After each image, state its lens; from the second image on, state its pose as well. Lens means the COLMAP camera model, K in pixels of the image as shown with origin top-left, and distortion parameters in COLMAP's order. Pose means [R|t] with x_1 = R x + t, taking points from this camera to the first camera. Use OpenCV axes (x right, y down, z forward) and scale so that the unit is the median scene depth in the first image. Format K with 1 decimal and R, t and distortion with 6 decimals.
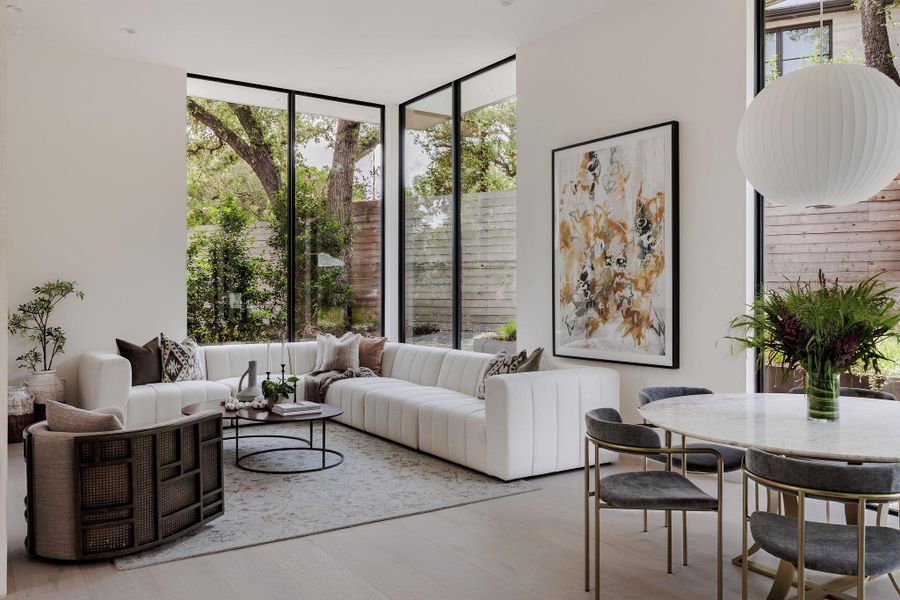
lens RADIAL K [[700.7, 0, 450.0], [0, 700.7, 301.4], [0, 0, 1]] dist [-0.024123, 0.005371]
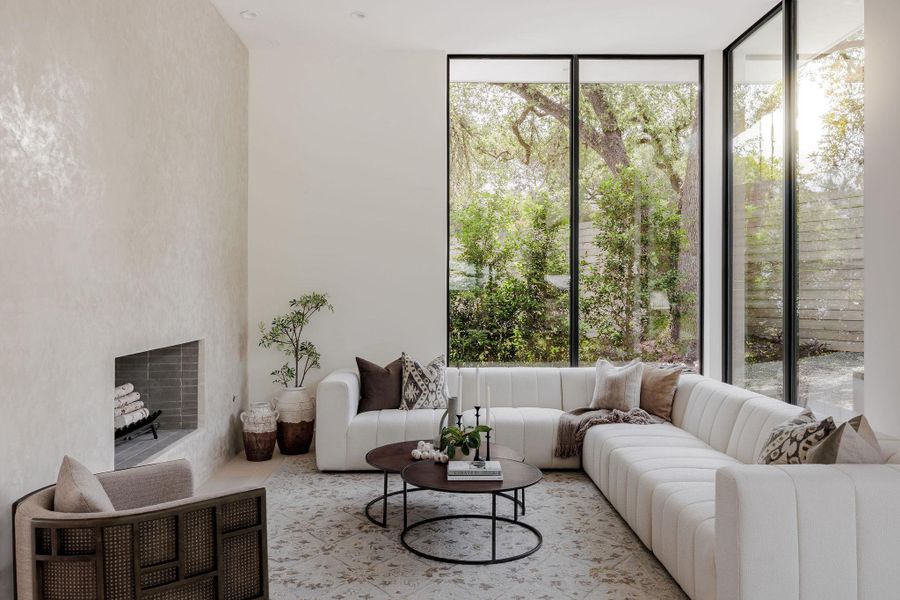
lens RADIAL K [[731.5, 0, 449.5], [0, 731.5, 296.3], [0, 0, 1]] dist [-0.000168, -0.009604]
pose [[0.835624, 0.003057, -0.549293, 0.137557], [-0.006707, 0.999967, -0.004638, -0.020759], [0.549261, 0.007560, 0.835617, 0.249297]]
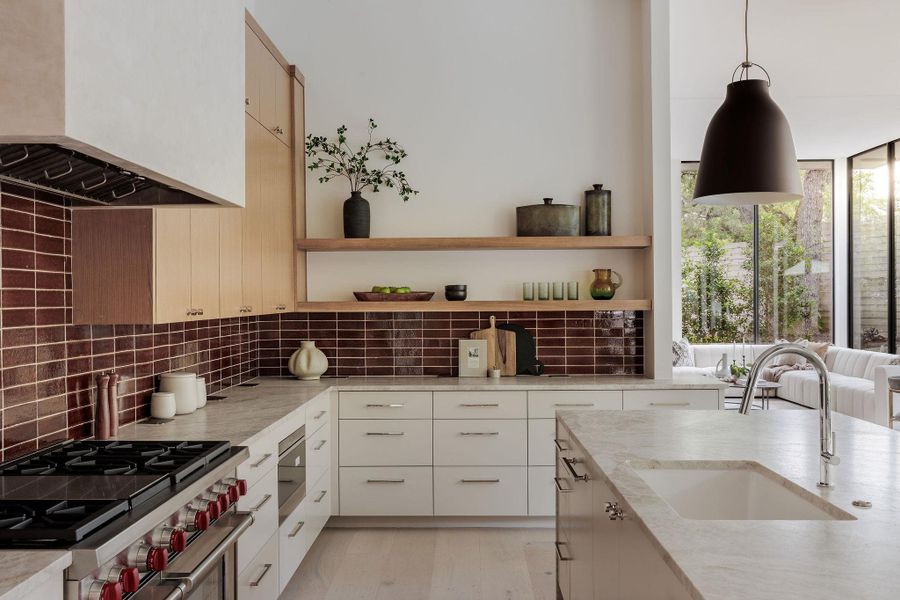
lens RADIAL K [[783.3, 0, 448.0], [0, 783.3, 299.6], [0, 0, 1]] dist [0.000479, -0.013497]
pose [[0.807660, -0.003876, -0.589636, 0.218065], [-0.001948, 0.999955, -0.009241, -0.016516], [0.589646, 0.008612, 0.807616, -0.681795]]
